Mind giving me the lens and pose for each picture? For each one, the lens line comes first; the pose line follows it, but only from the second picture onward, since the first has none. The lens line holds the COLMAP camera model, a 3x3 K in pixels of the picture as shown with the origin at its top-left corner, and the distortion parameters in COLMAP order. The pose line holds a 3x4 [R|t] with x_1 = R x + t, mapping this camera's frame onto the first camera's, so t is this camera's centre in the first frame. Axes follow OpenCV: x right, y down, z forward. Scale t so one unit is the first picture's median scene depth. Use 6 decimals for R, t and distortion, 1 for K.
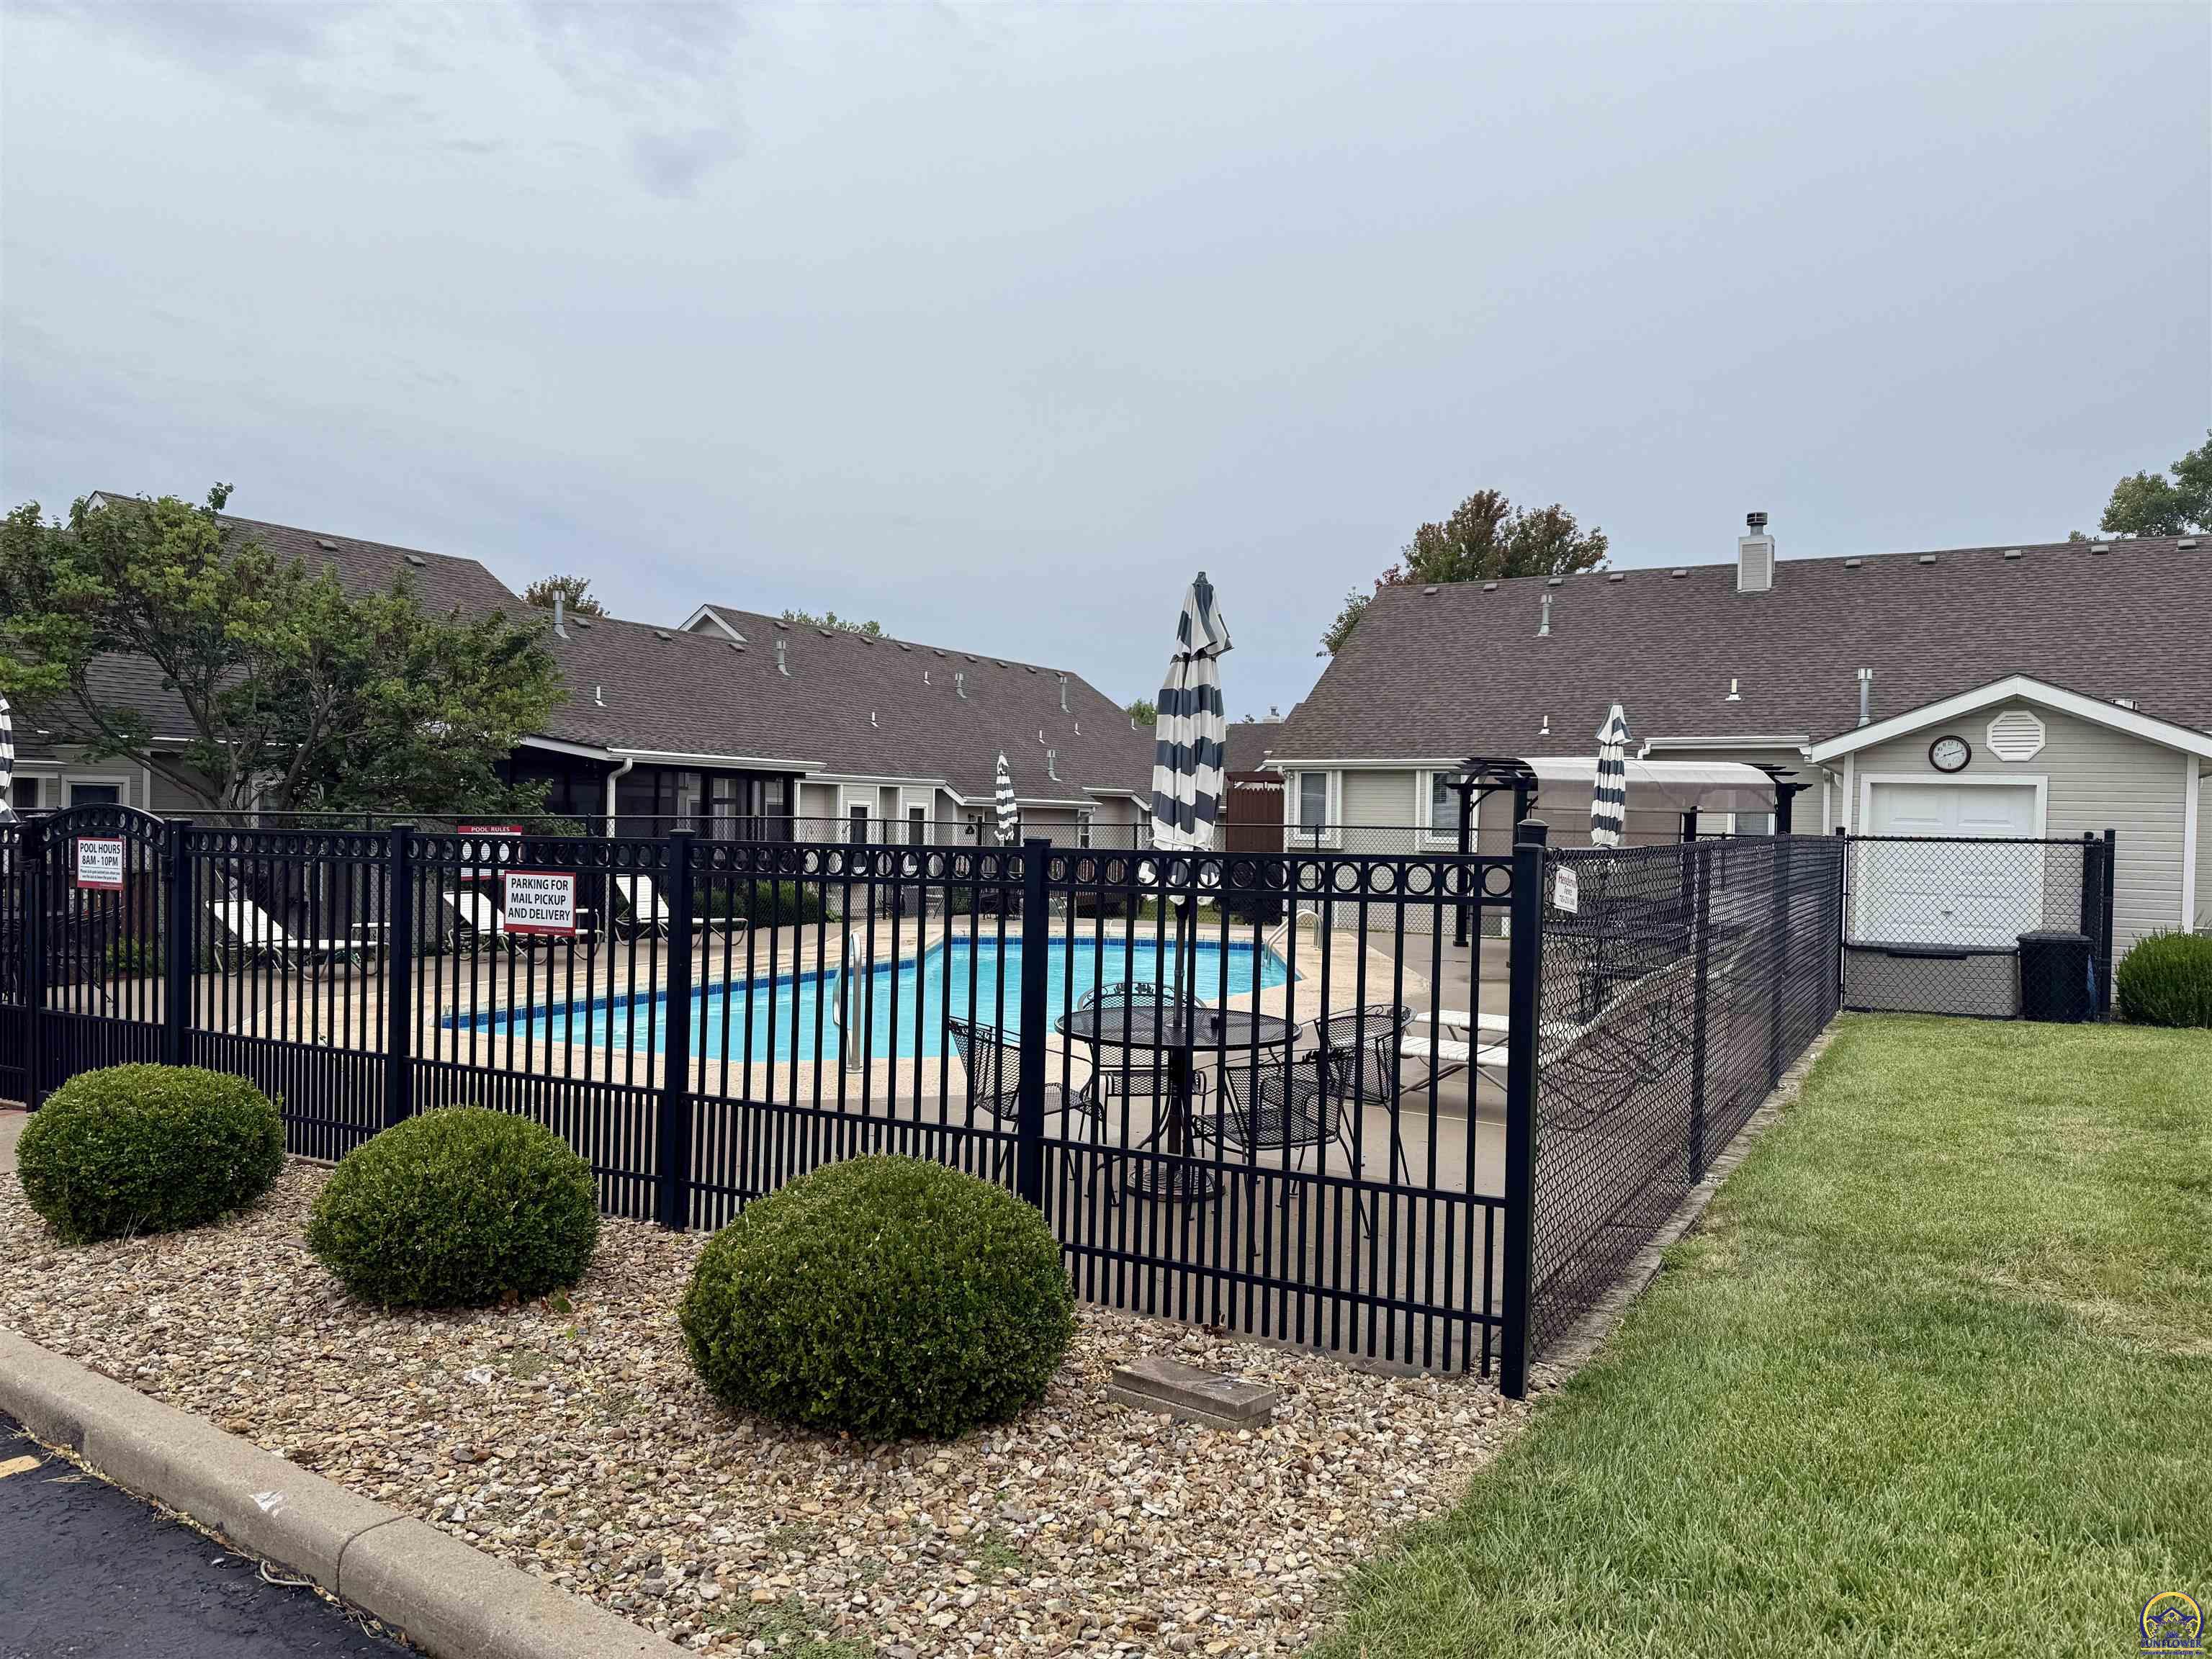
lens RADIAL K [[1571.7, 0, 1091.0], [0, 1571.7, 851.1], [0, 0, 1]] dist [0.078183, -0.094231]
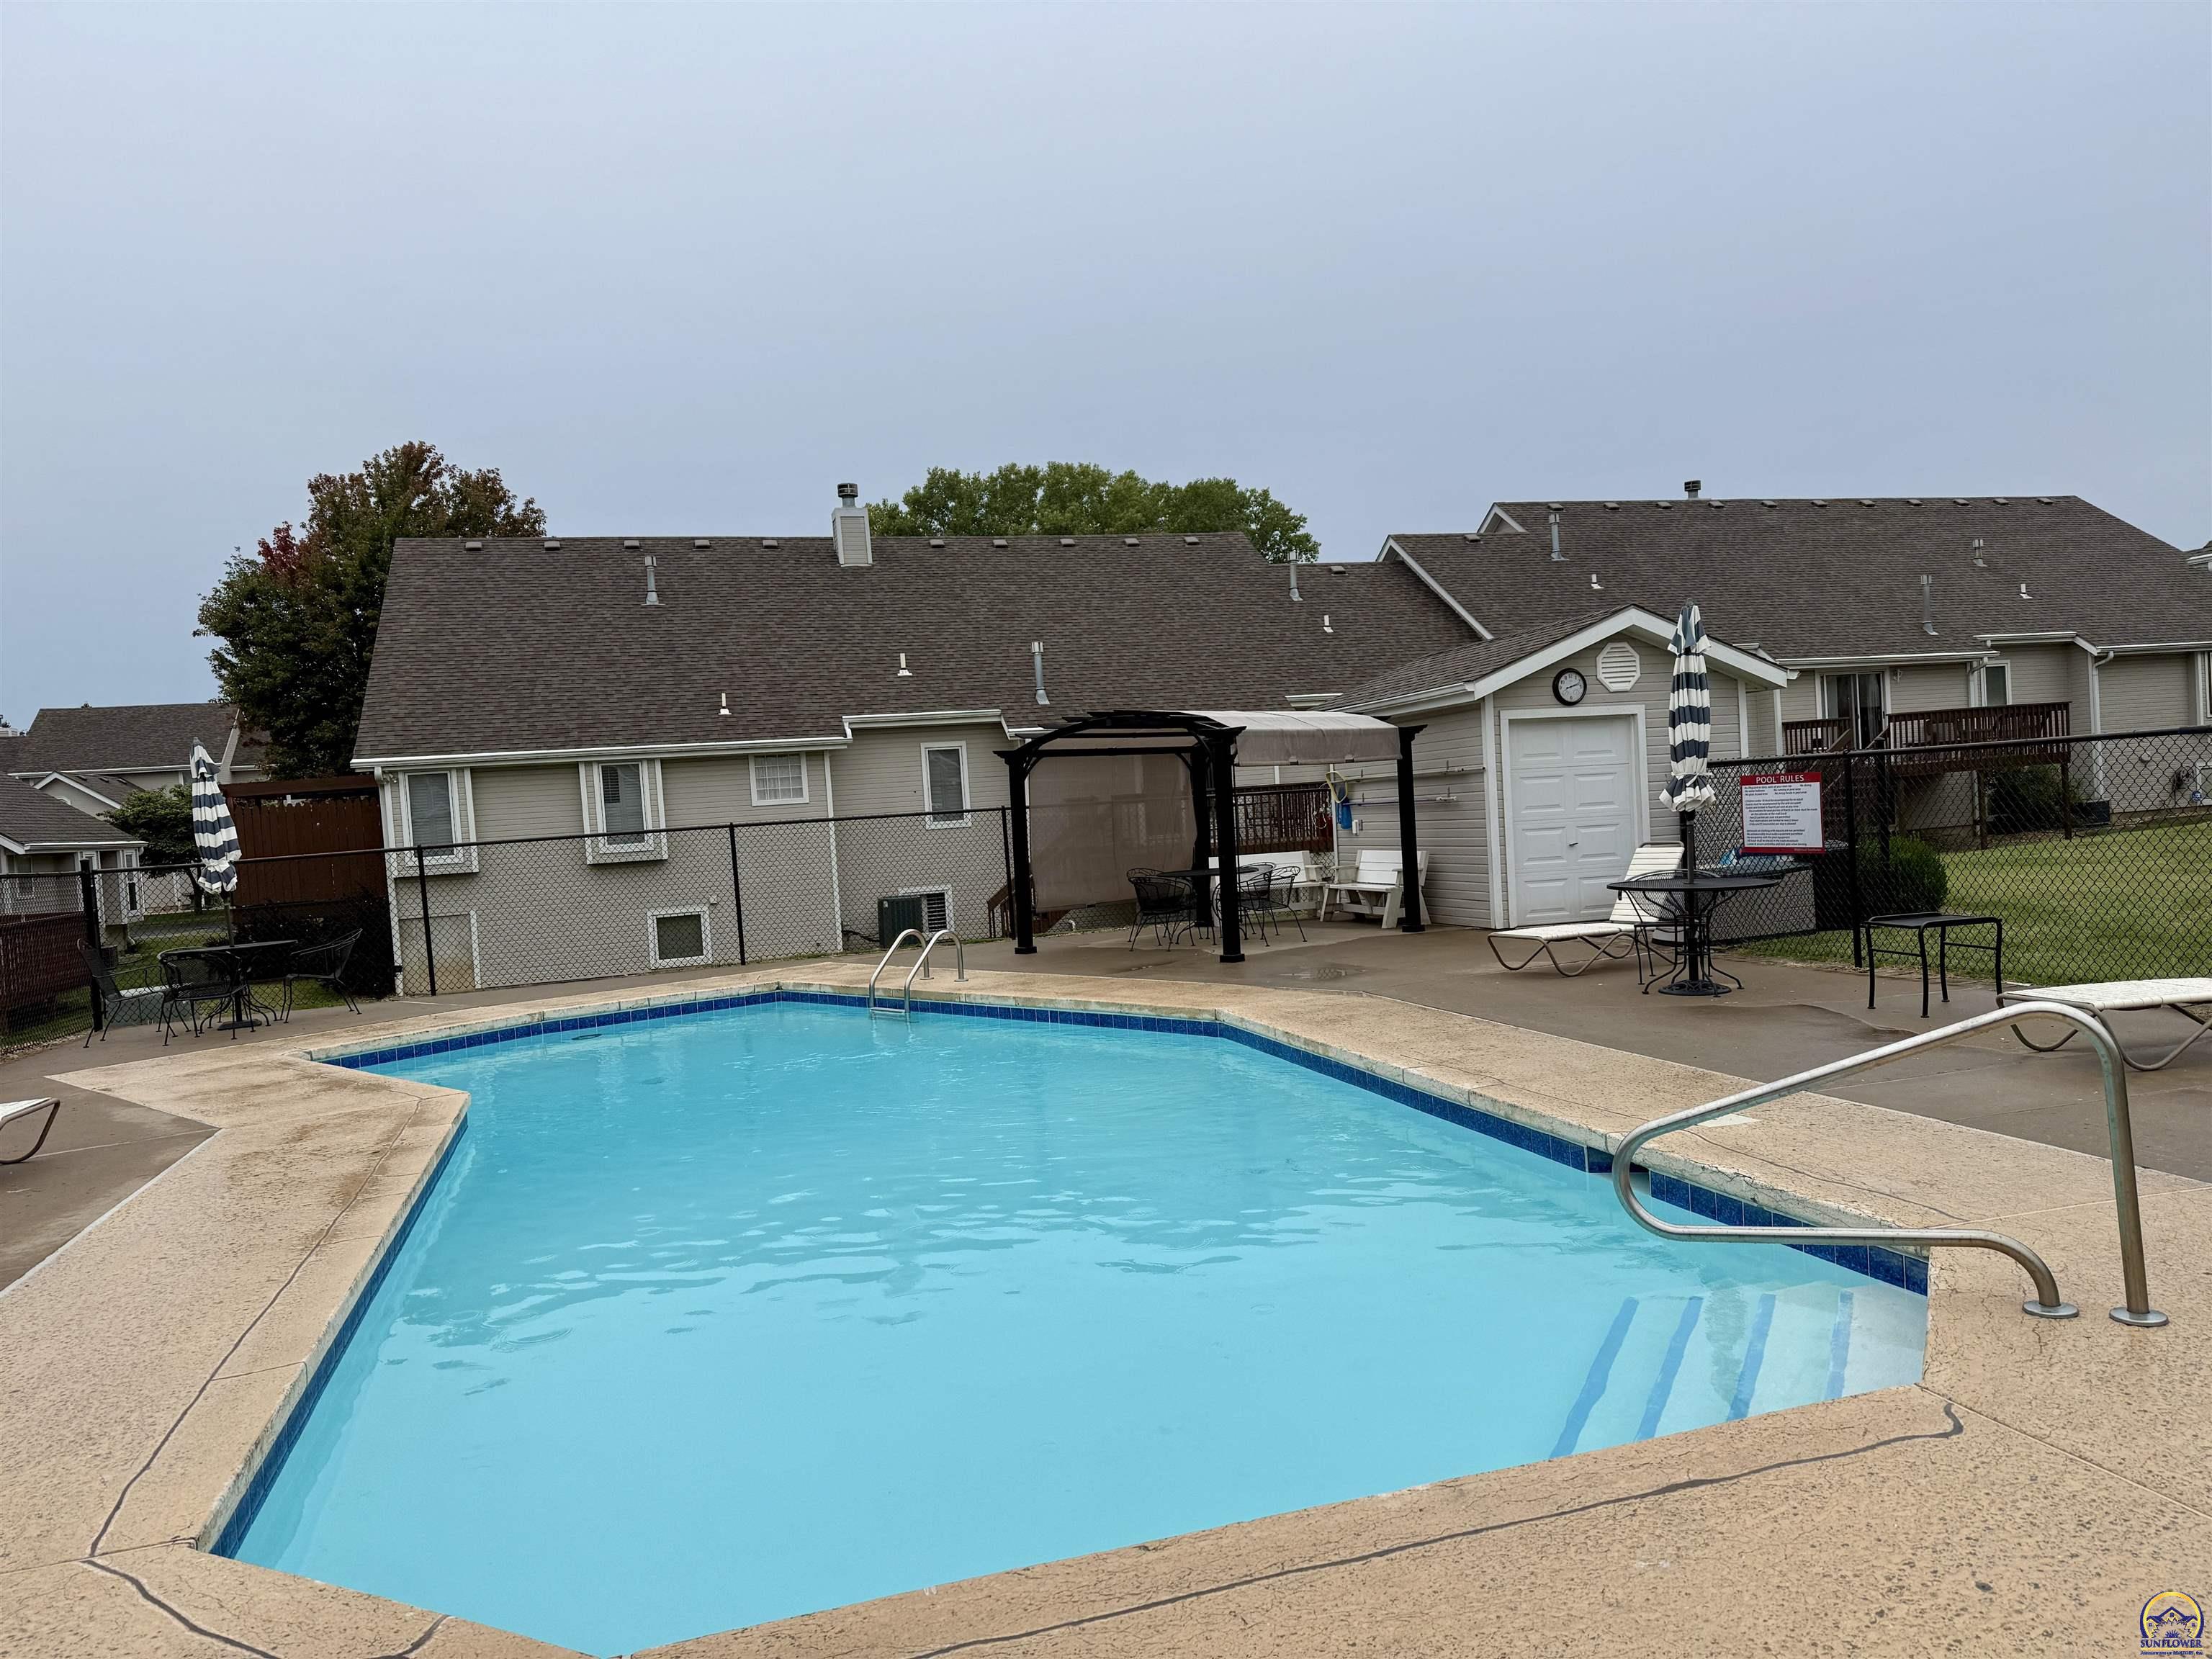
lens RADIAL K [[1571.7, 0, 1140.1], [0, 1571.7, 846.1], [0, 0, 1]] dist [0.078183, -0.094231]
pose [[0.690787, -0.082322, 0.718357, -0.173047], [0.090102, 0.995554, 0.027444, -0.006450], [-0.717423, 0.045767, 0.695133, 0.243990]]
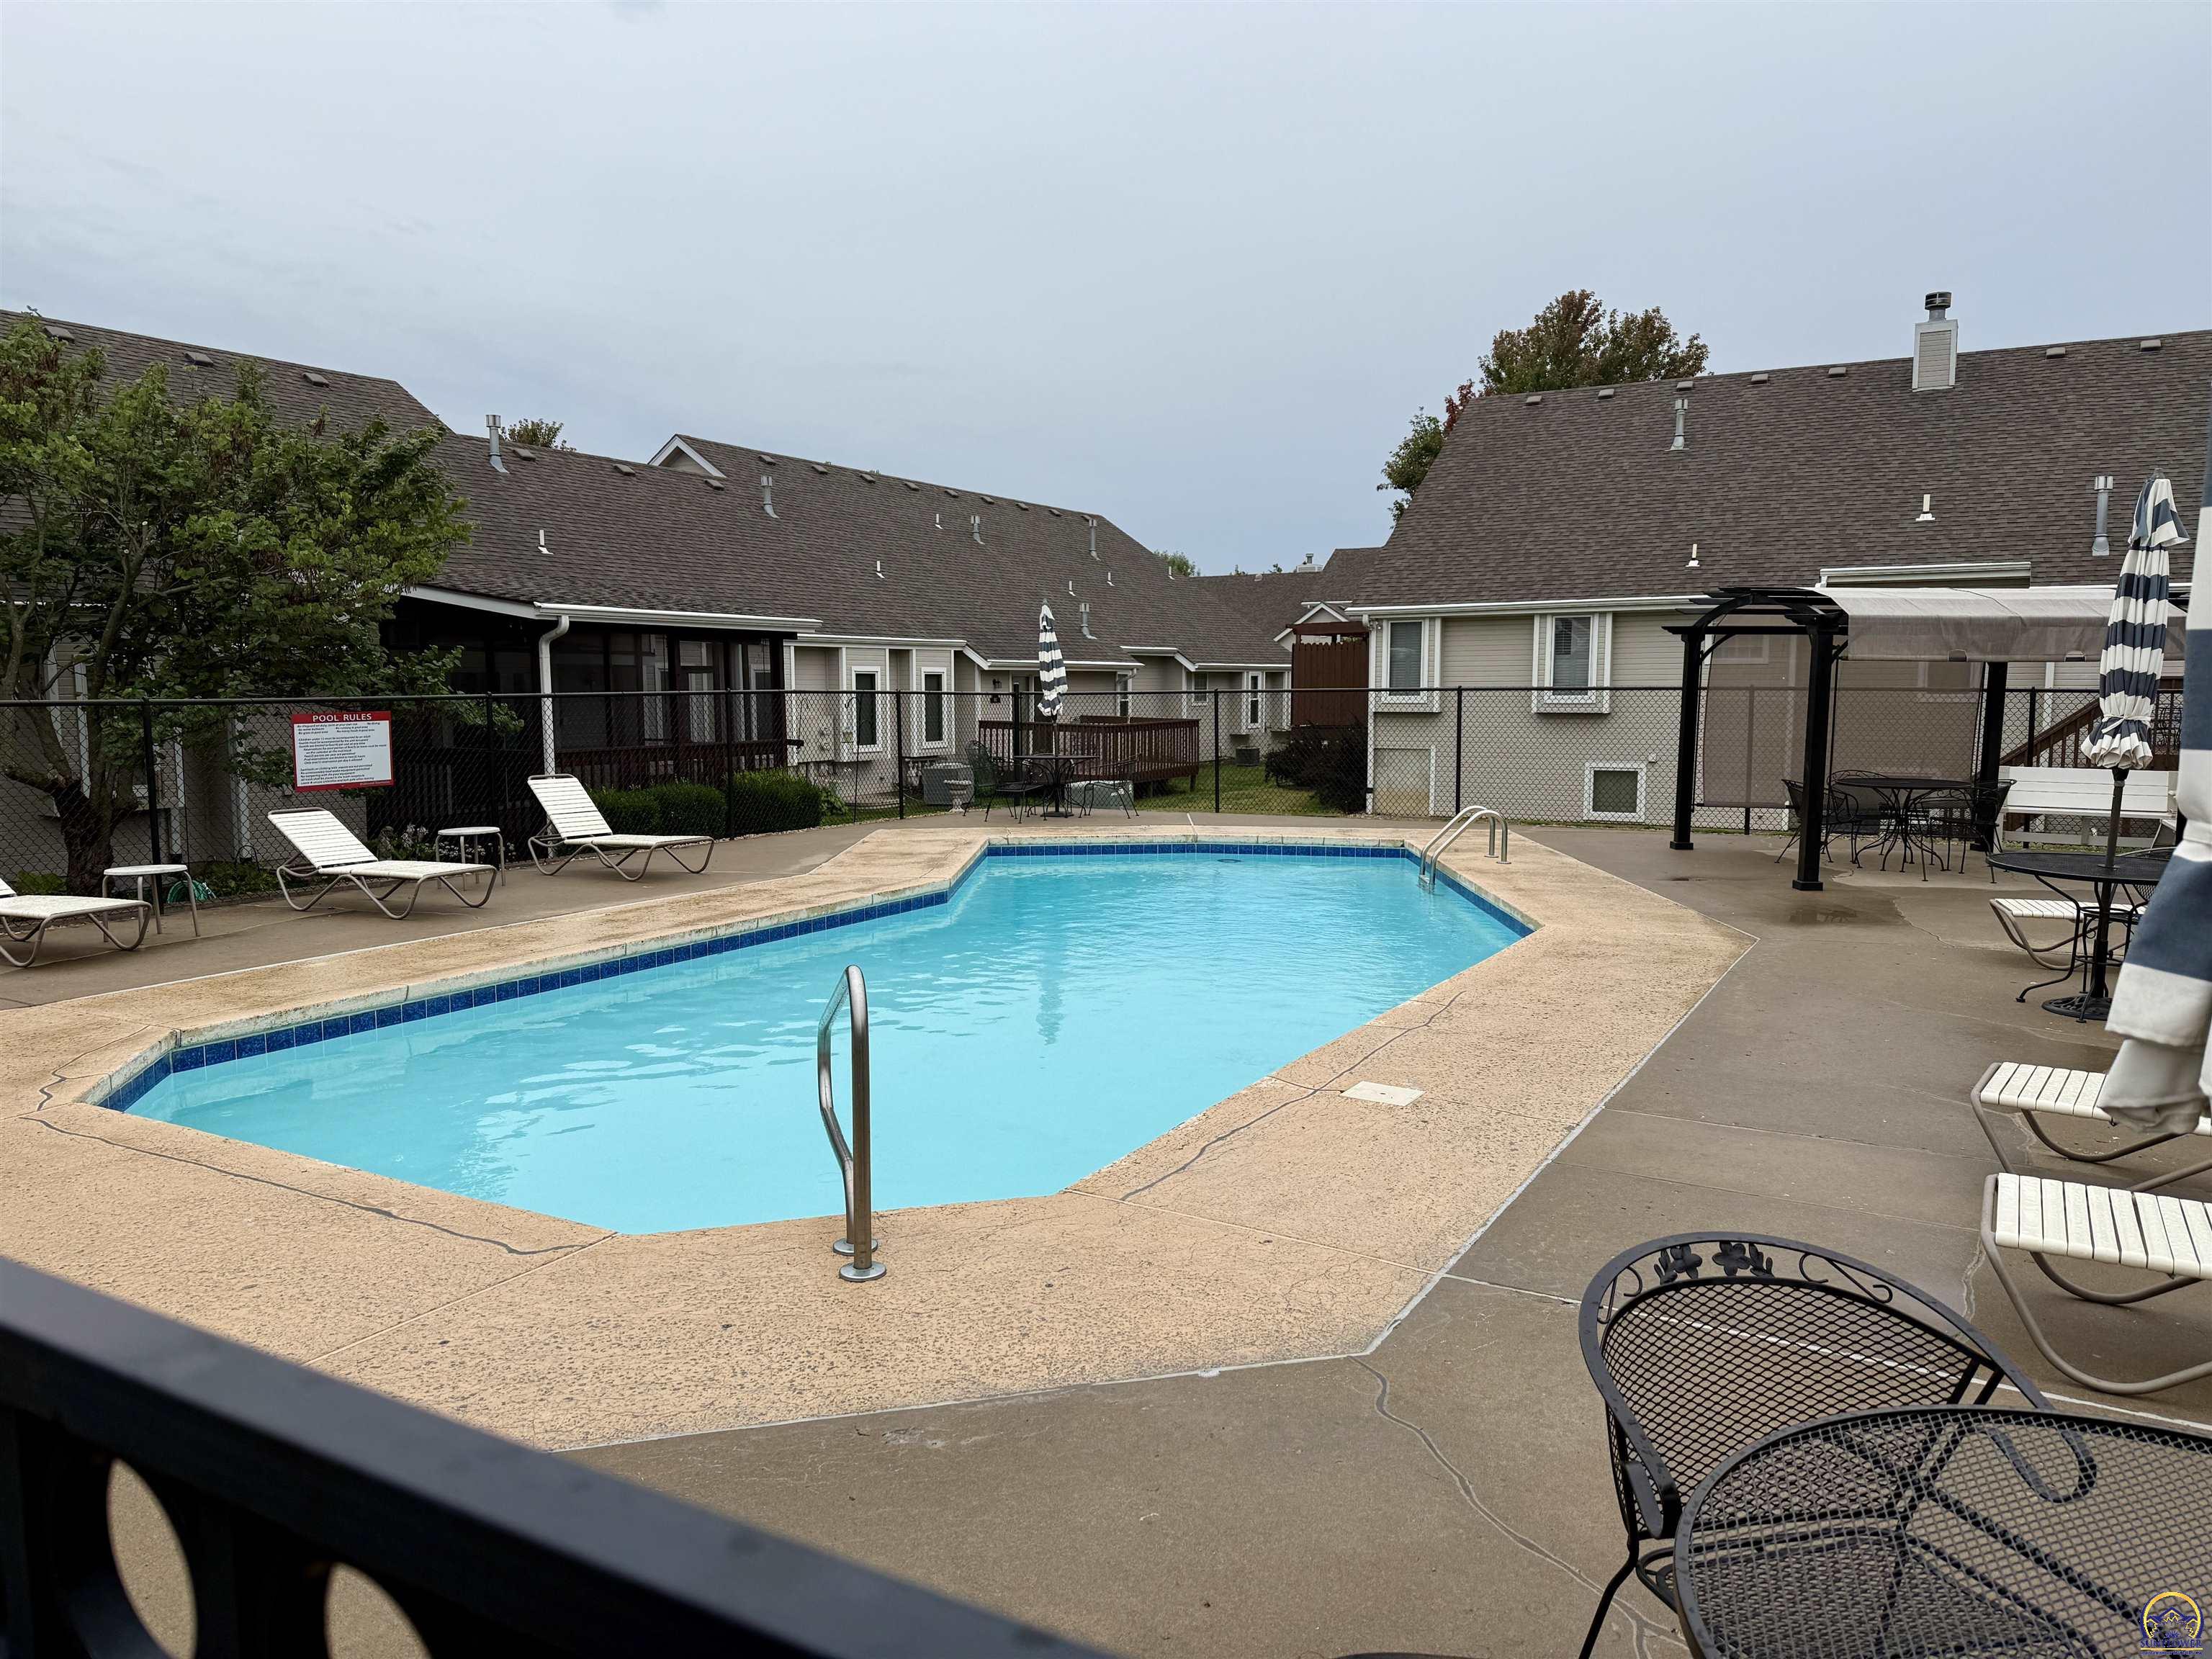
lens RADIAL K [[1571.7, 0, 1084.0], [0, 1571.7, 868.4], [0, 0, 1]] dist [0.078183, -0.094231]
pose [[0.999762, -0.017327, -0.013229, -0.021351], [0.018551, 0.994933, 0.098812, -0.005744], [0.011450, -0.099034, 0.995018, 0.154219]]
